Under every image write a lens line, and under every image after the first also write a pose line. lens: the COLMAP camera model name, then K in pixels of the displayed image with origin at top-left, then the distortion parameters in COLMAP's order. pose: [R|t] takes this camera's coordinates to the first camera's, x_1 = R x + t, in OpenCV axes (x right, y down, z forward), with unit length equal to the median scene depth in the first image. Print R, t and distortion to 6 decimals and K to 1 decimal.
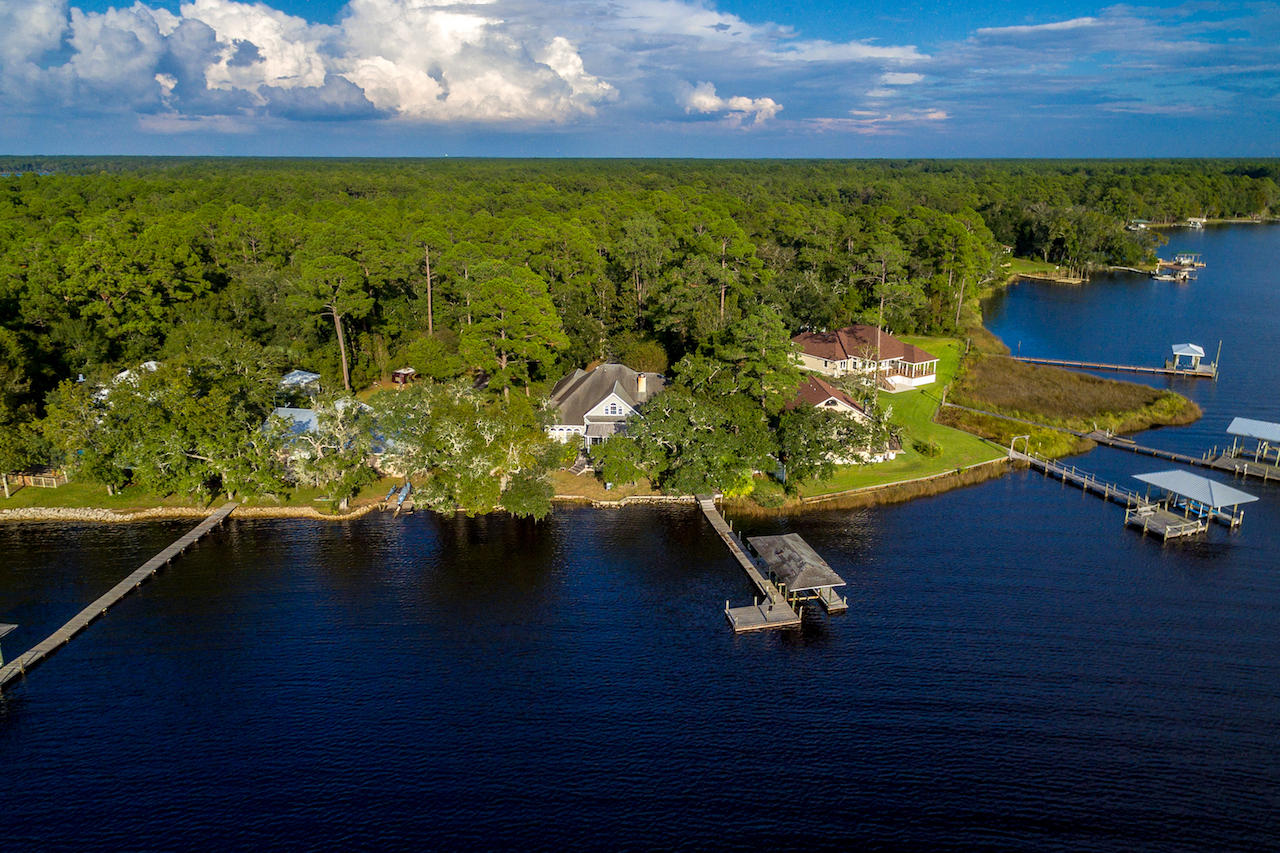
lens RADIAL K [[919.6, 0, 583.7], [0, 919.6, 334.4], [0, 0, 1]] dist [0.001886, 0.004513]
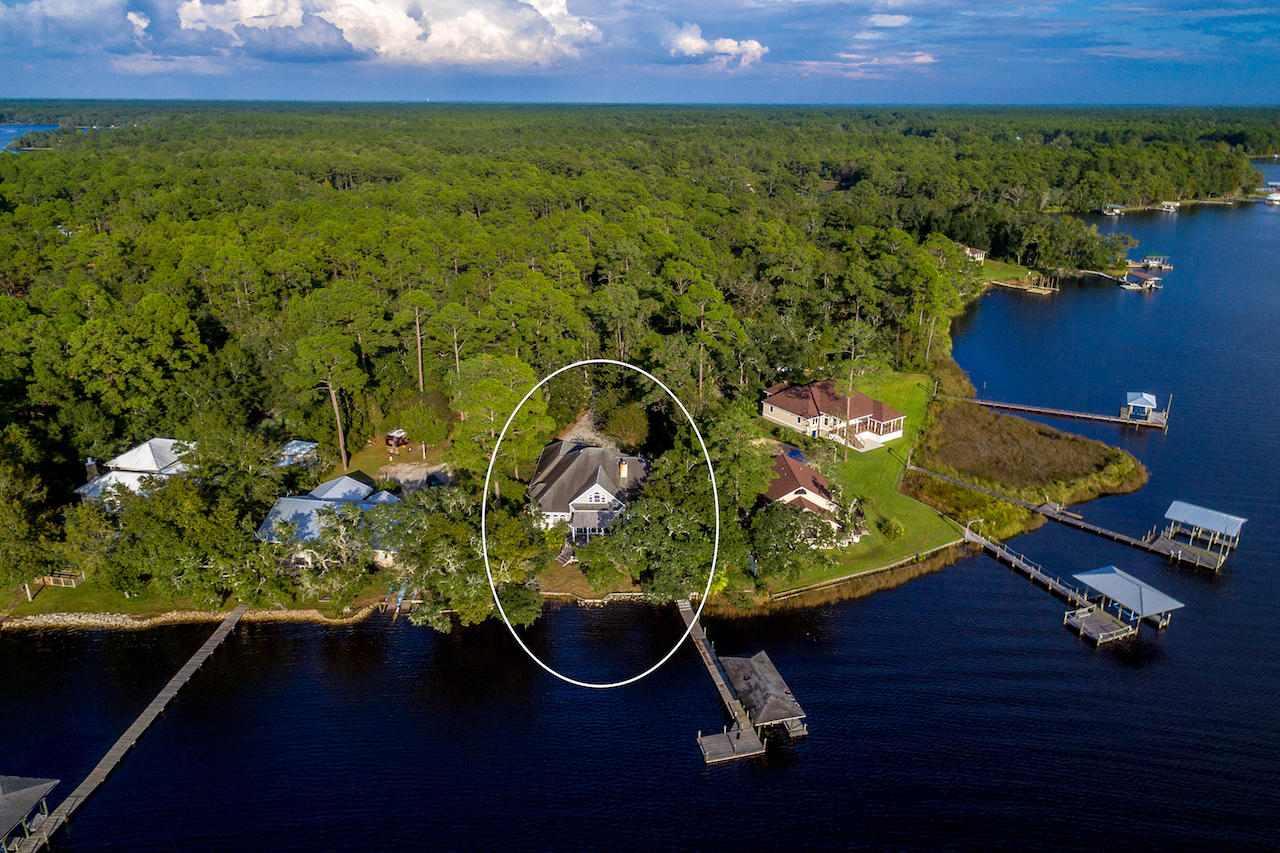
lens RADIAL K [[919.6, 0, 583.7], [0, 919.6, 334.4], [0, 0, 1]] dist [0.001886, 0.004513]
pose [[0.999851, -0.007212, 0.015666, 0.001285], [0.006270, 0.998214, 0.059402, -0.133889], [-0.016067, -0.059295, 0.998111, -0.041070]]
